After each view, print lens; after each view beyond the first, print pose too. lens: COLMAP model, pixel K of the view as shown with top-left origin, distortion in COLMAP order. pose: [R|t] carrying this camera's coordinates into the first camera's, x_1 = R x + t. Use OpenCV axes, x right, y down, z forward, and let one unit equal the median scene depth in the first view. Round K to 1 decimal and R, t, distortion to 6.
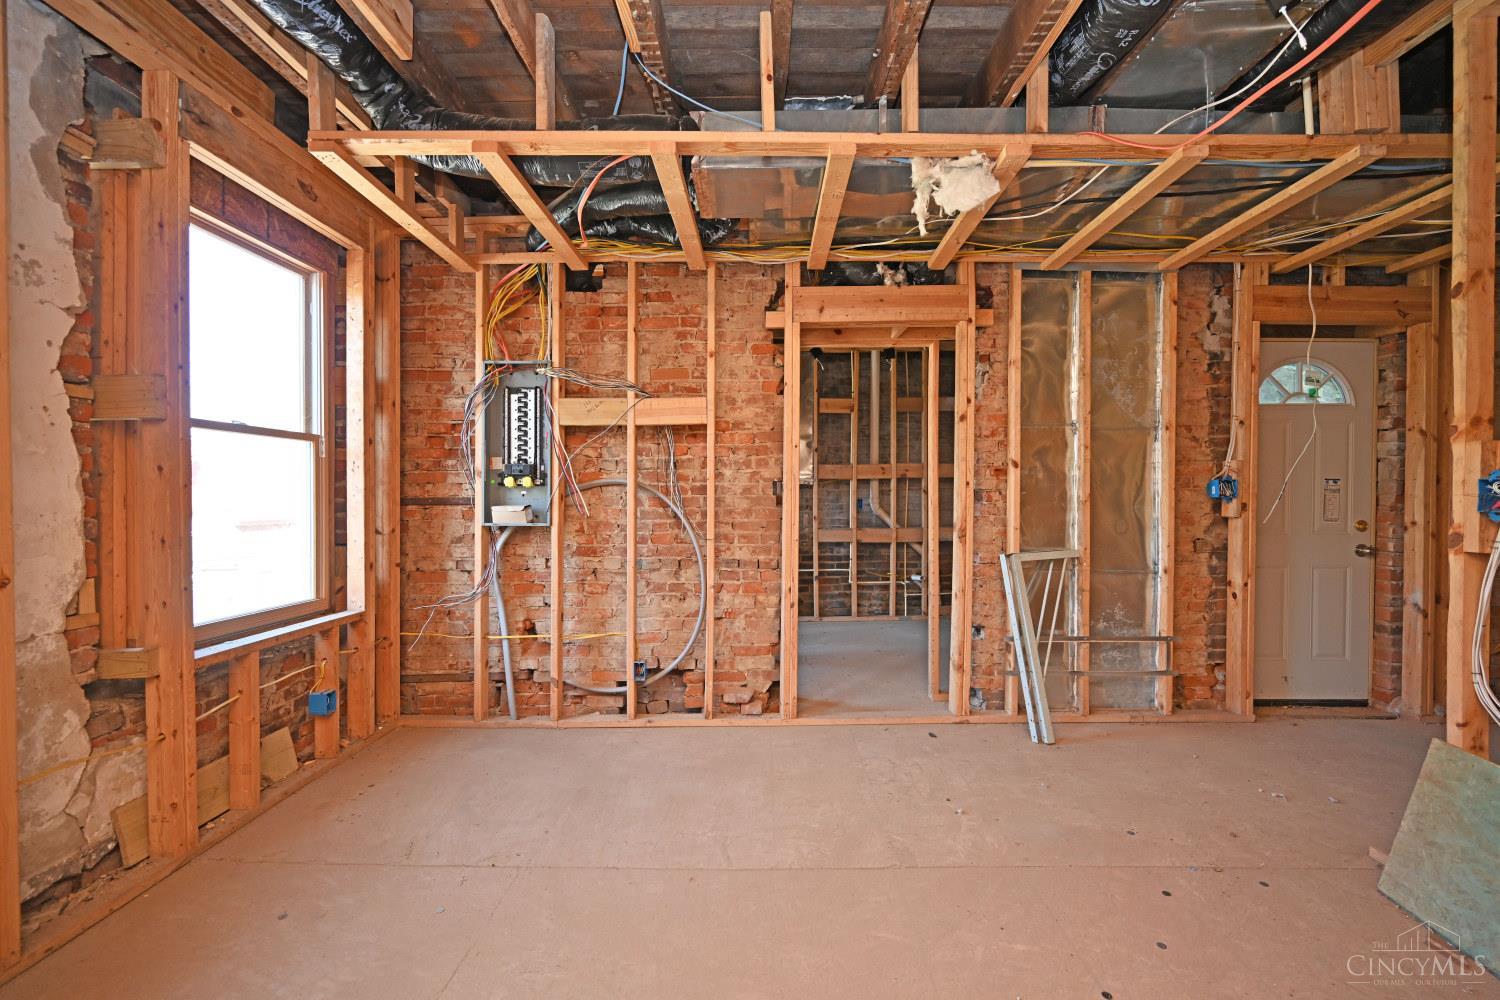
lens RADIAL K [[583.5, 0, 751.6], [0, 583.5, 498.5], [0, 0, 1]] dist [-0.002680, 0.000441]
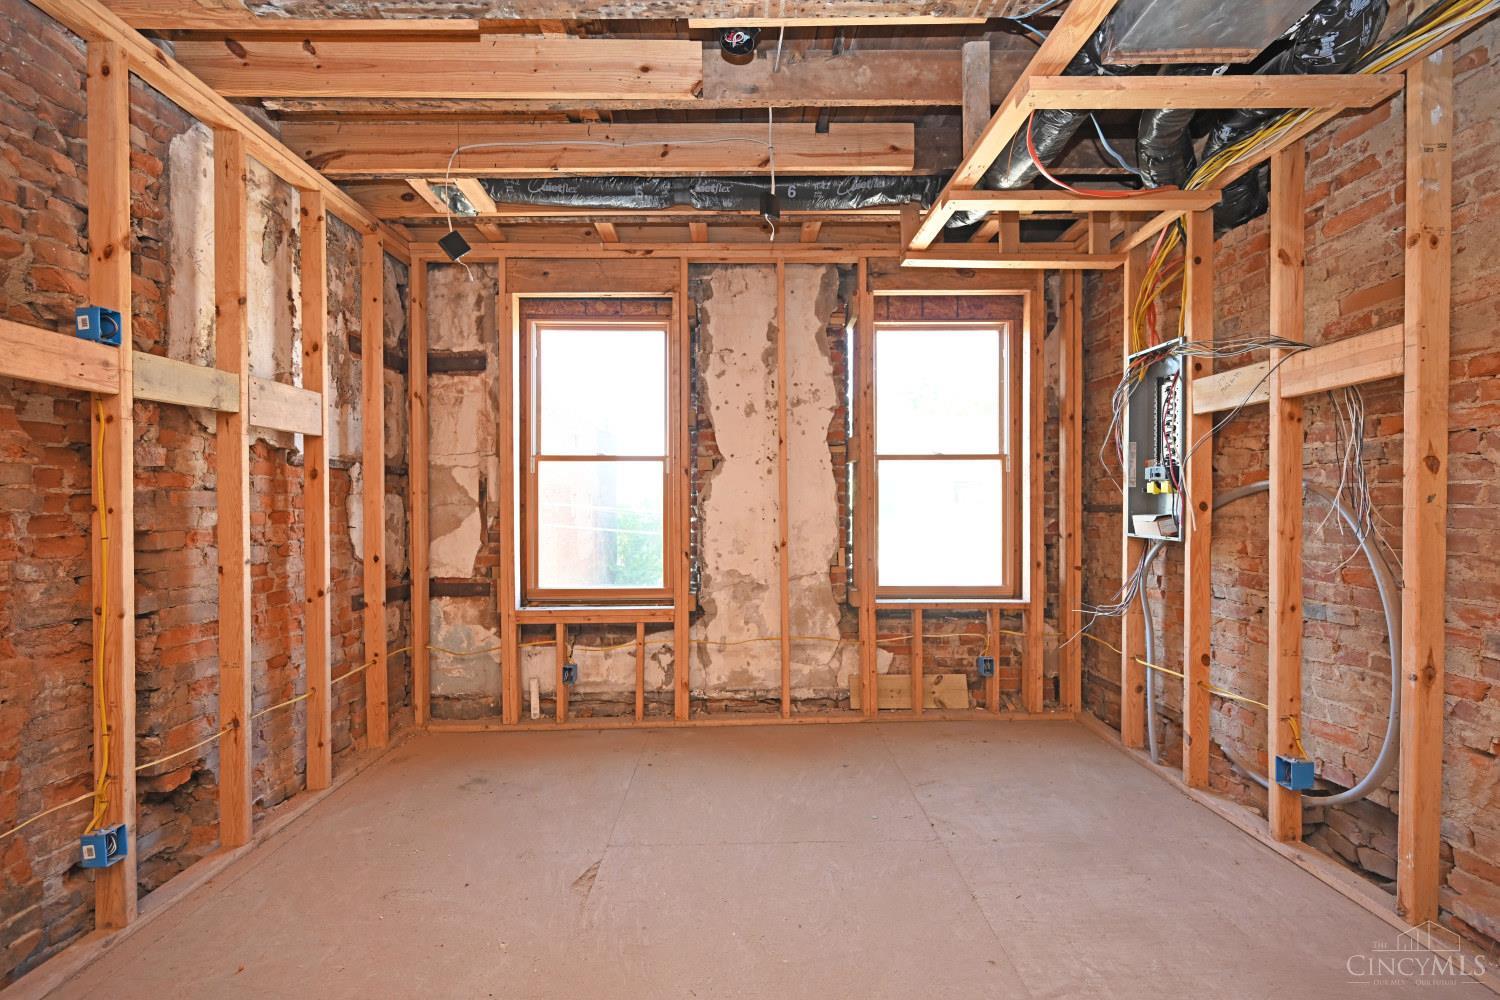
lens RADIAL K [[583.5, 0, 751.6], [0, 583.5, 504.3], [0, 0, 1]] dist [-0.002680, 0.000441]
pose [[0.035778, 0.009156, -0.999318, 0.493750], [0.001541, 0.999956, 0.009217, -0.014491], [0.999359, -0.001870, 0.035763, 0.423702]]
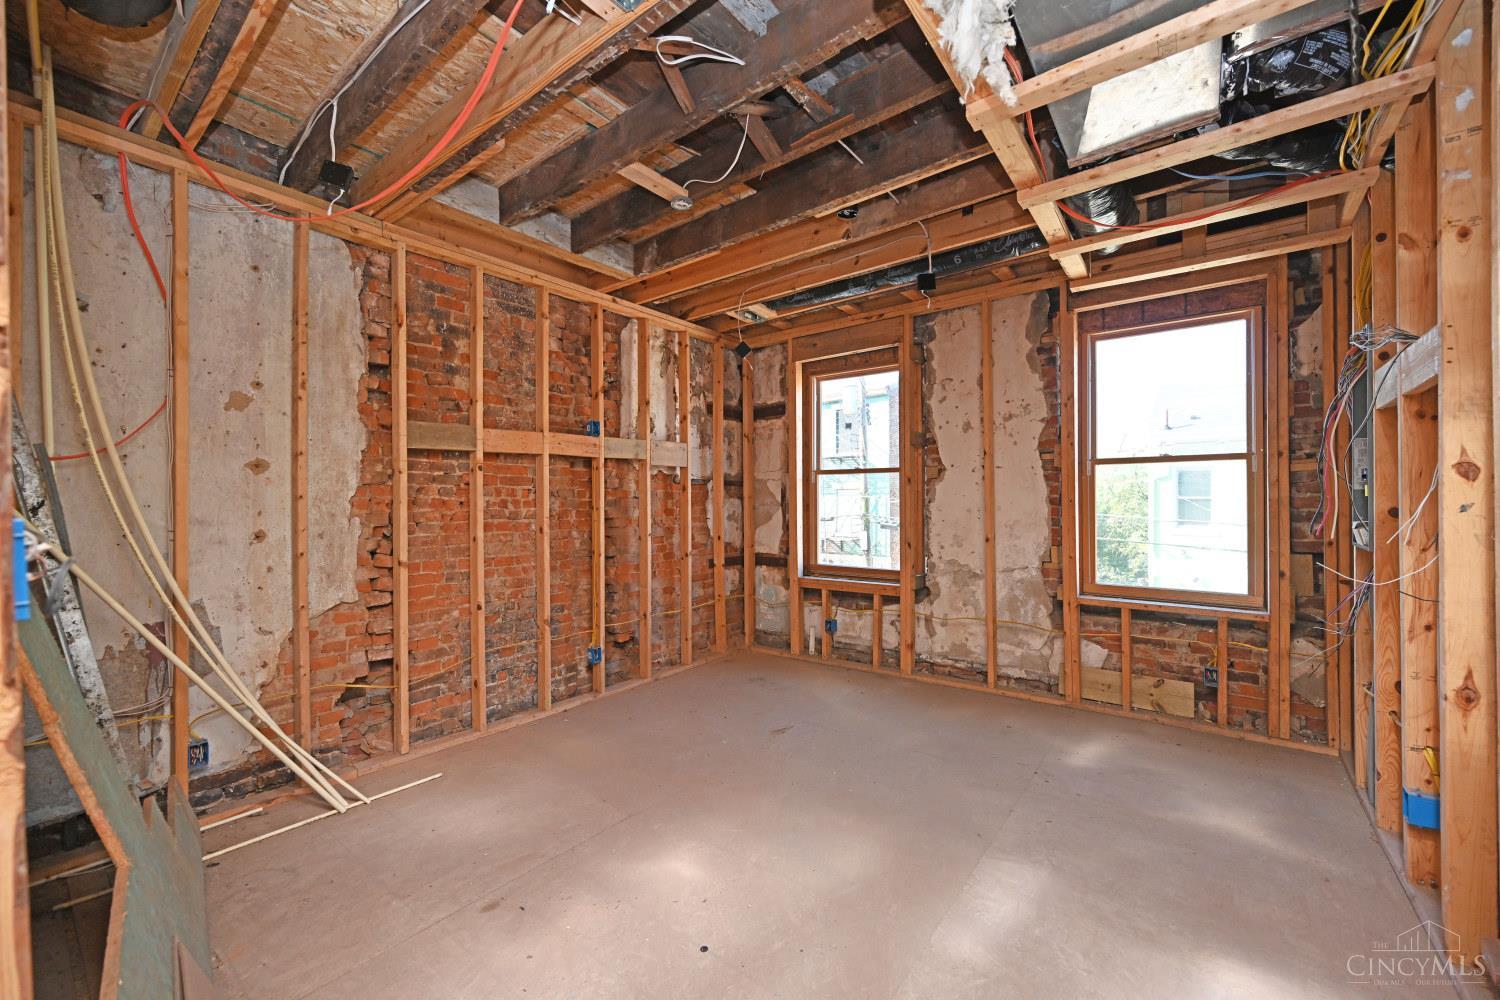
lens RADIAL K [[583.5, 0, 767.2], [0, 583.5, 497.7], [0, 0, 1]] dist [-0.002680, 0.000441]
pose [[-0.579293, 0.004394, -0.815108, 0.757046], [0.006167, 0.999980, 0.001008, -0.028135], [0.815096, -0.004443, -0.579309, 0.908009]]
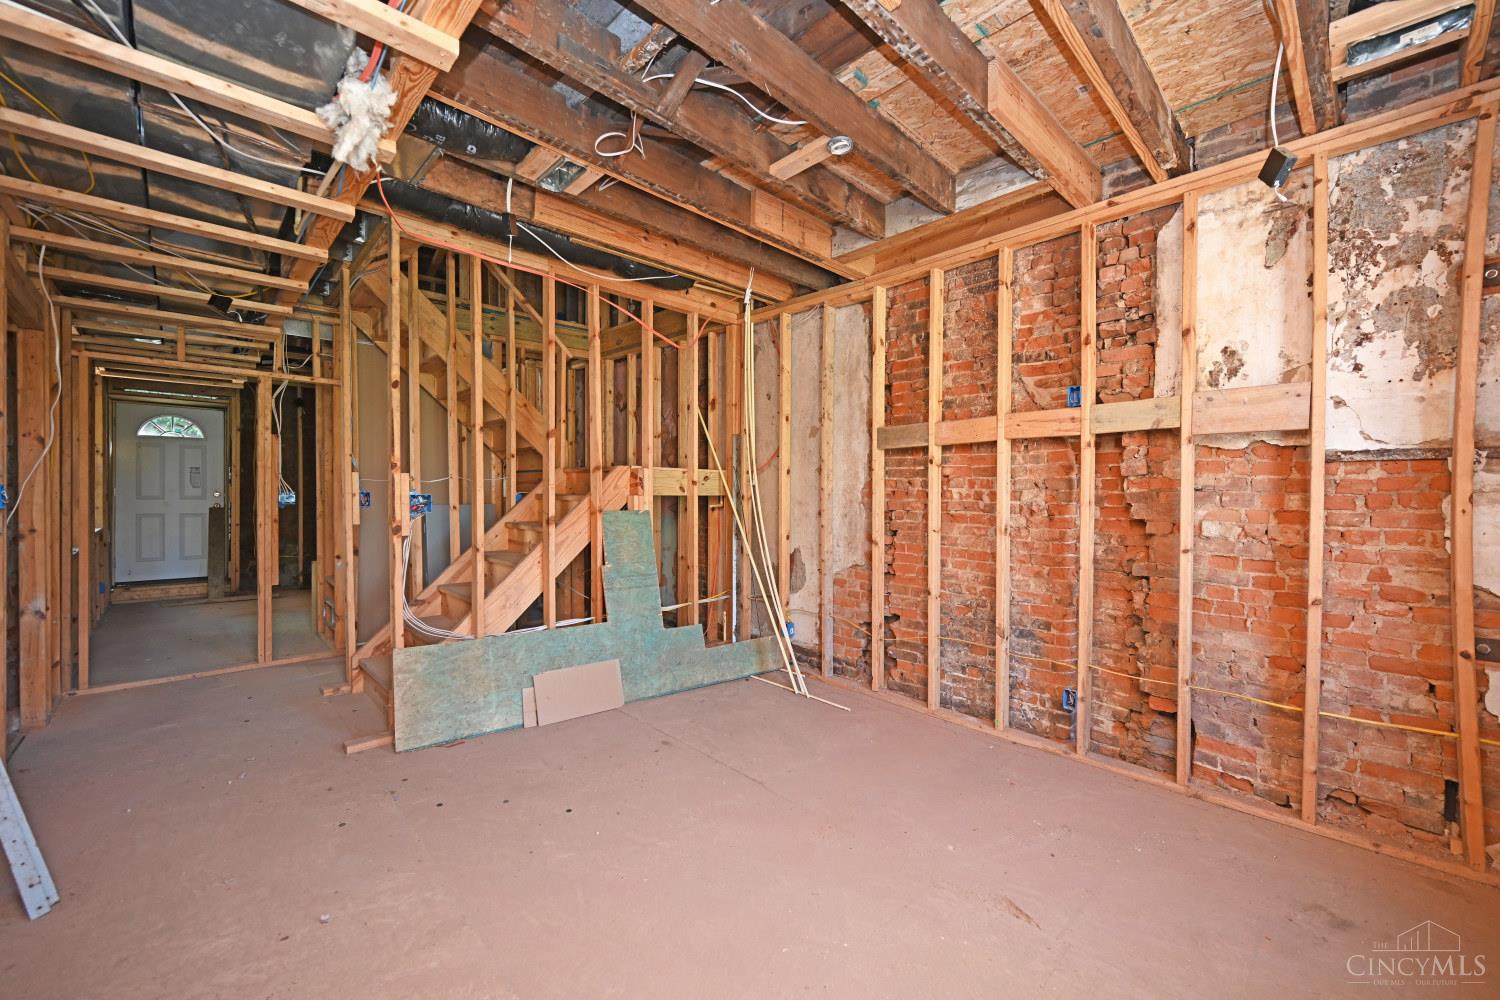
lens RADIAL K [[583.5, 0, 756.1], [0, 583.5, 501.7], [0, 0, 1]] dist [-0.002680, 0.000441]
pose [[-0.711506, -0.010940, 0.702595, -0.451054], [-0.006182, 0.999938, 0.009309, -0.013785], [-0.702653, 0.002280, -0.711529, 0.902858]]
